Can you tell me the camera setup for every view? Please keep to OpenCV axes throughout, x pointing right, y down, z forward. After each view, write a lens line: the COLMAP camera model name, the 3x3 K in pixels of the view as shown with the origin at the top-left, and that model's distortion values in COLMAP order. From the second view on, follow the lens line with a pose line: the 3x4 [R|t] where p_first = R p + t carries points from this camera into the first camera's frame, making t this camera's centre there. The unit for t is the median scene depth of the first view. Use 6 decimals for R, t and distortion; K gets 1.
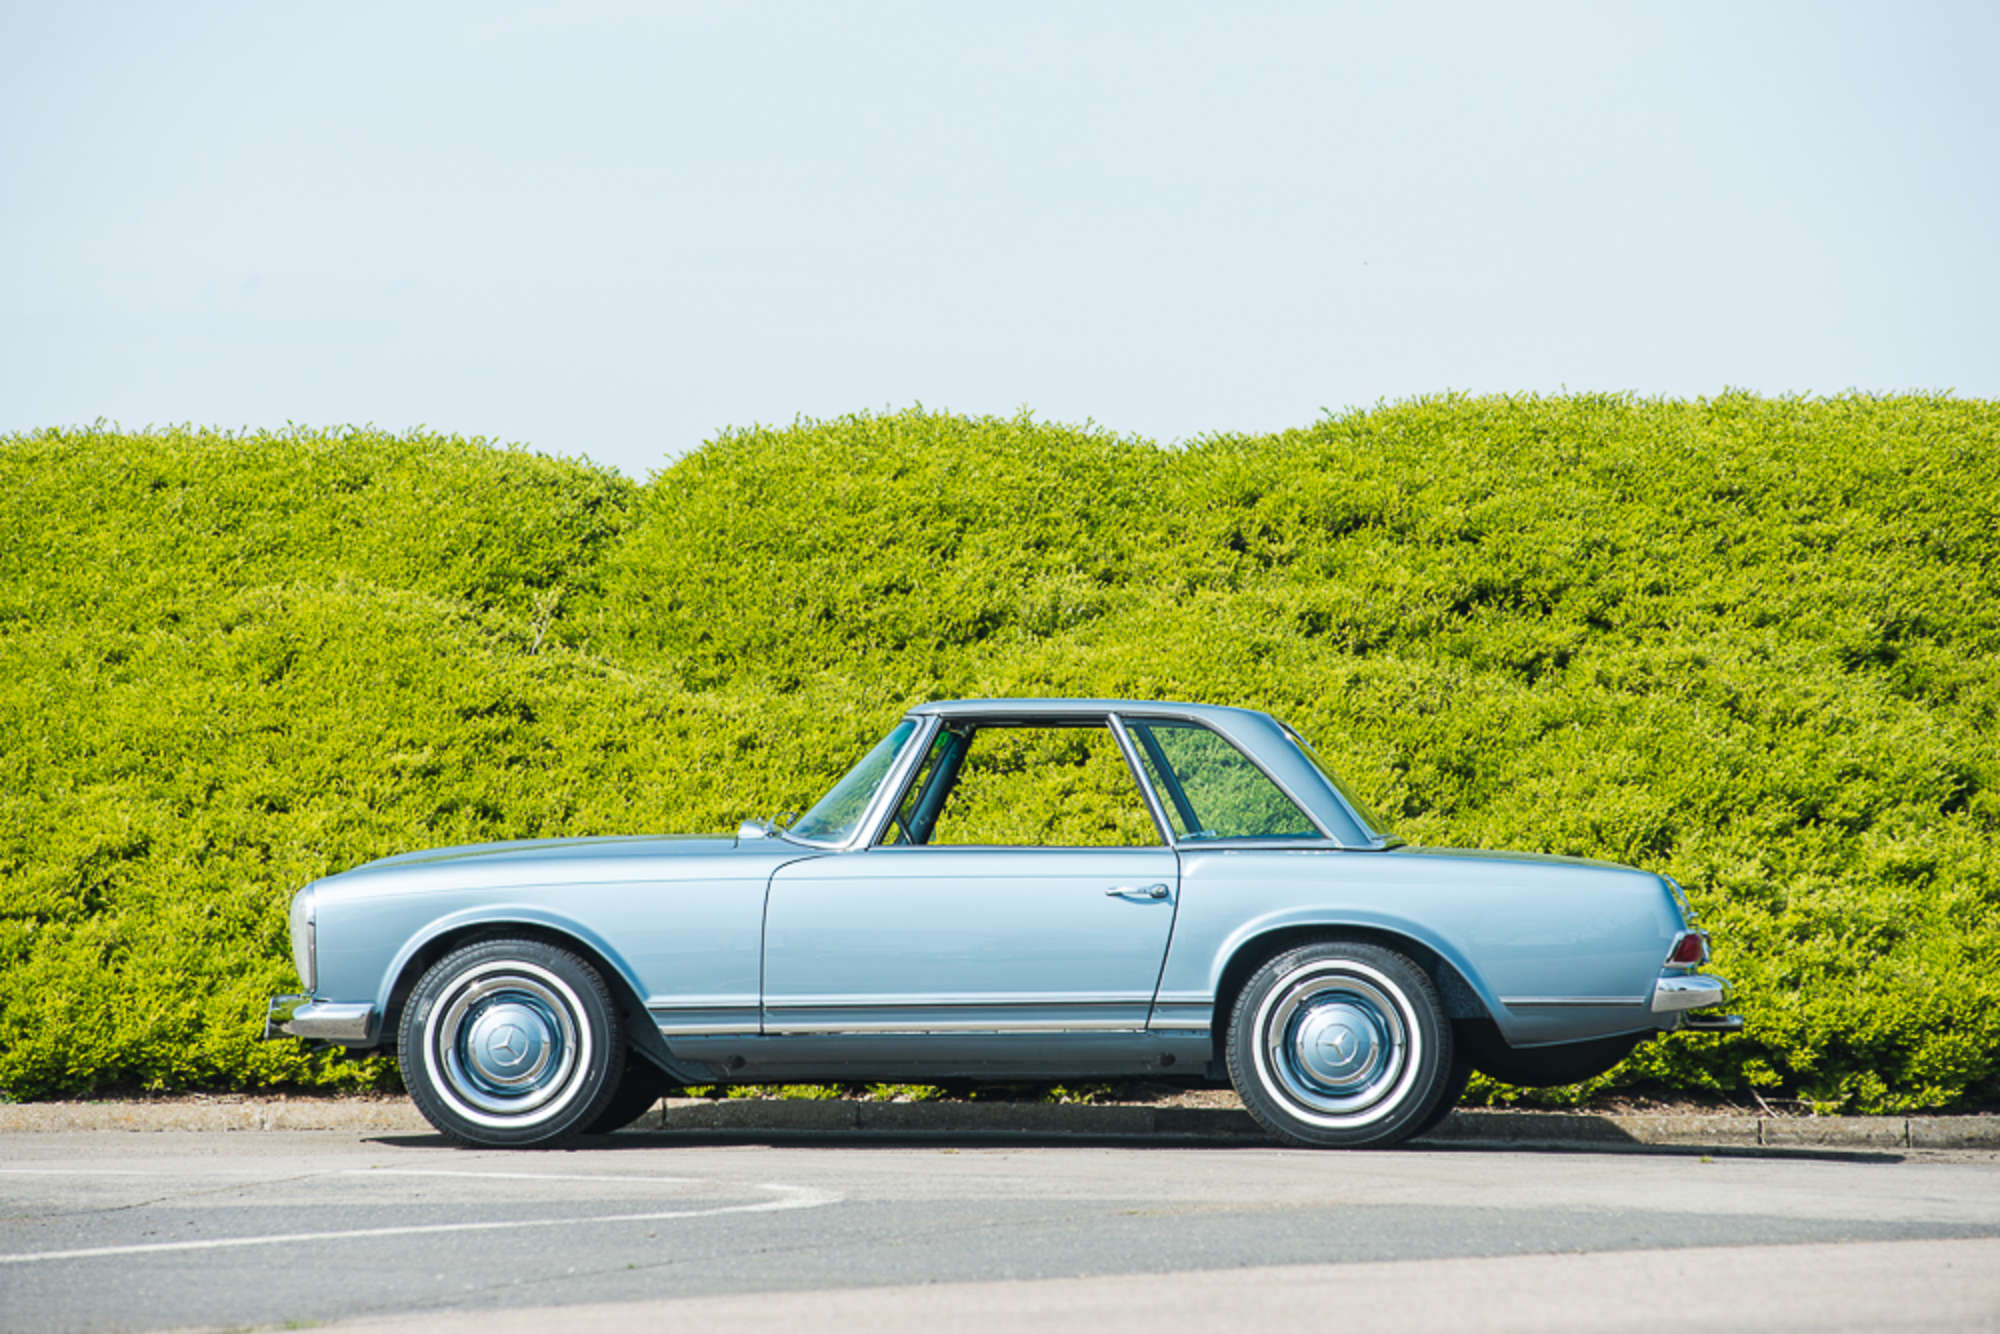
lens RADIAL K [[11418.6, 0, 989.3], [0, 11418.6, 678.1], [0, 0, 1]] dist [2.873082, 0.000000]
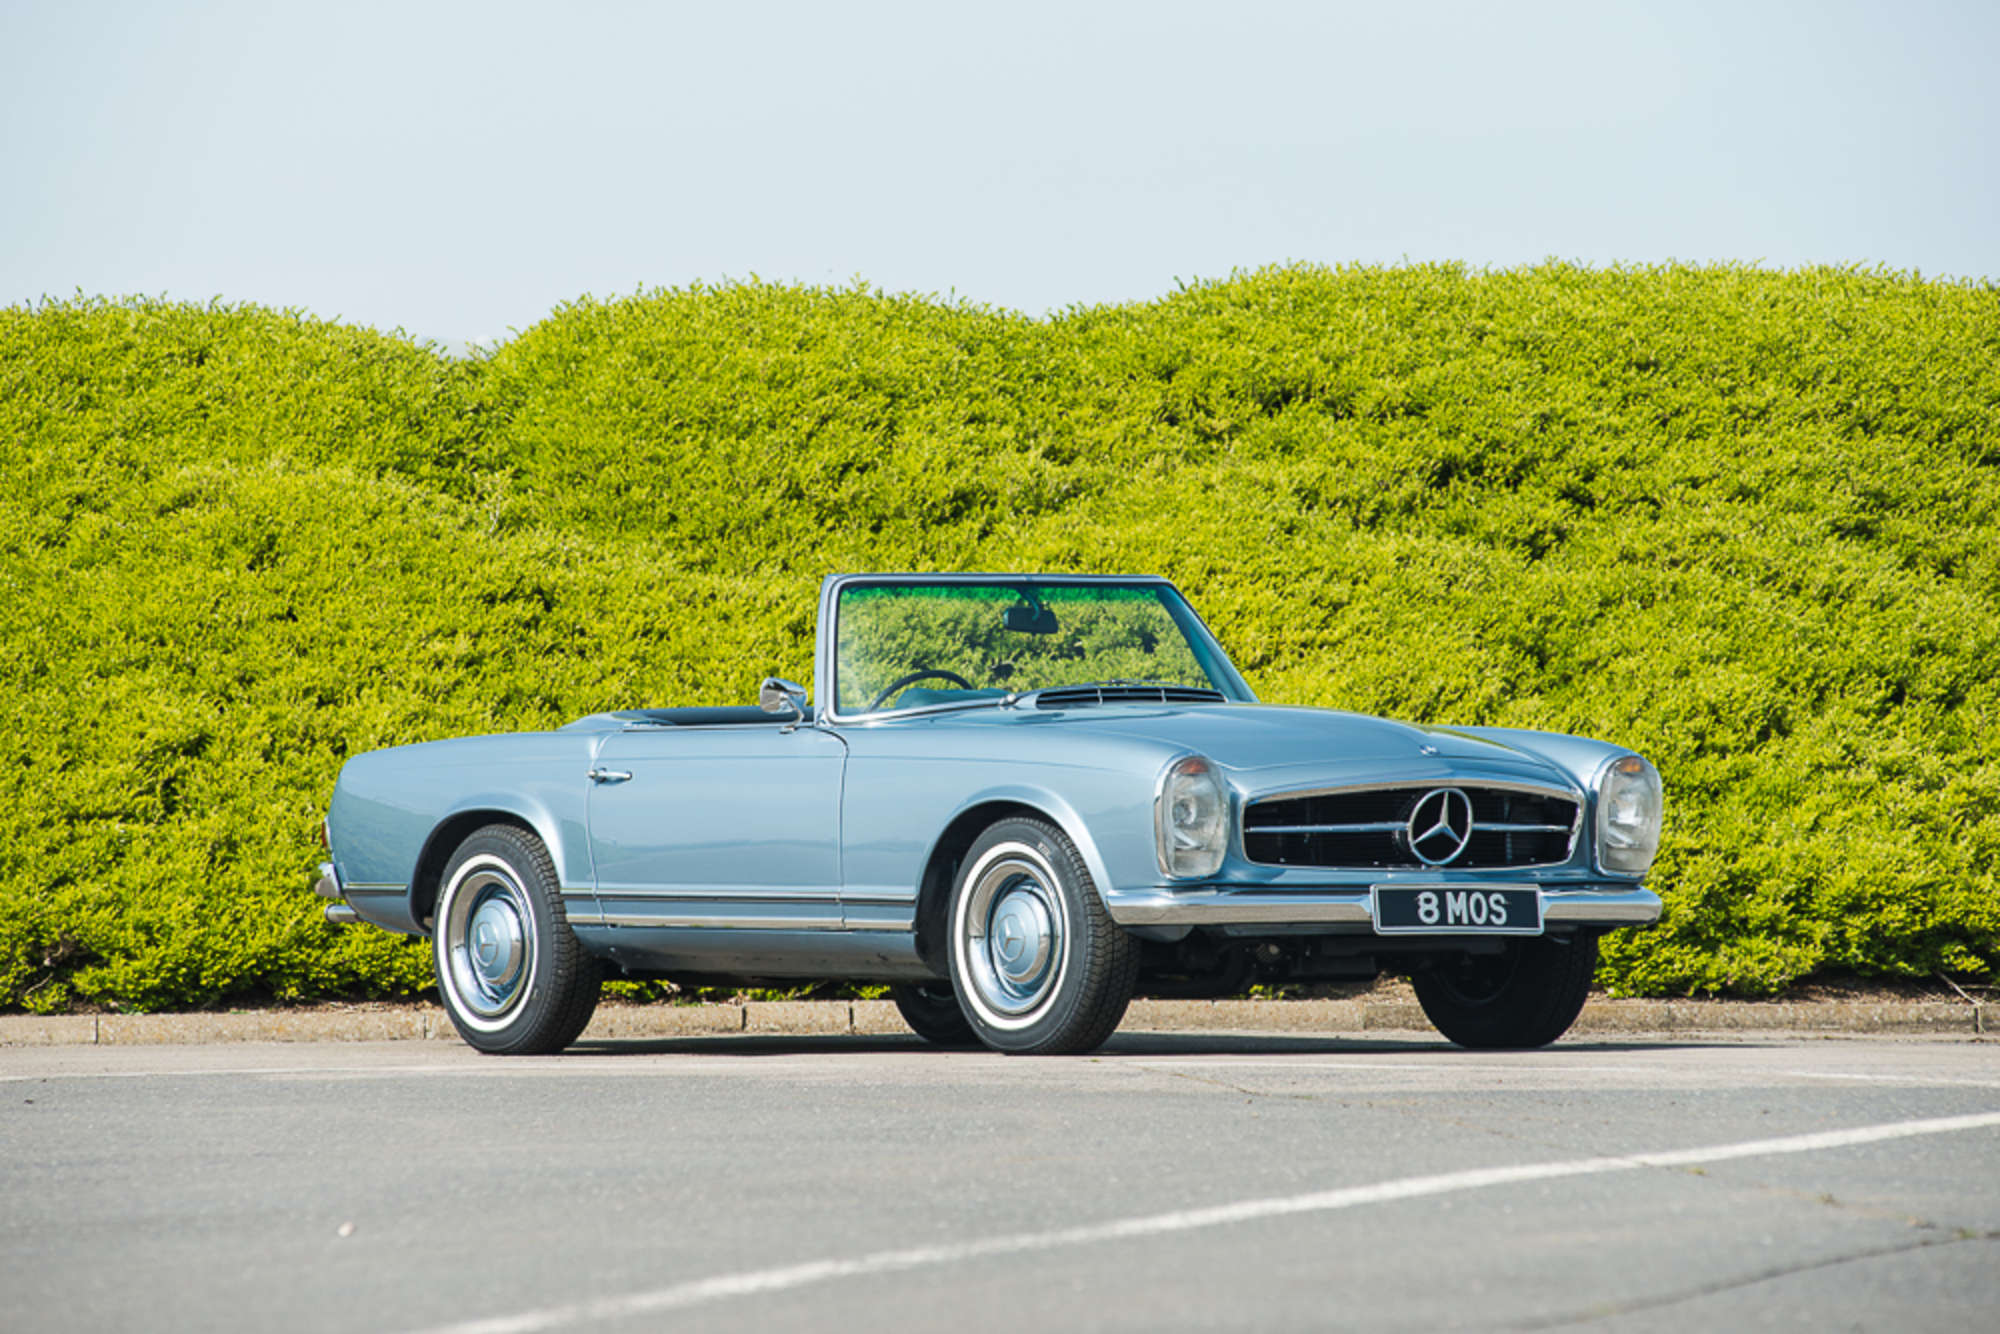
lens RADIAL K [[11418.6, 0, 975.8], [0, 11418.6, 672.0], [0, 0, 1]] dist [2.873082, 0.000000]
pose [[0.970810, -0.008923, 0.239682, -0.237417], [0.007125, 0.999940, 0.008366, 0.001443], [-0.239742, -0.006414, 0.970815, 0.074067]]
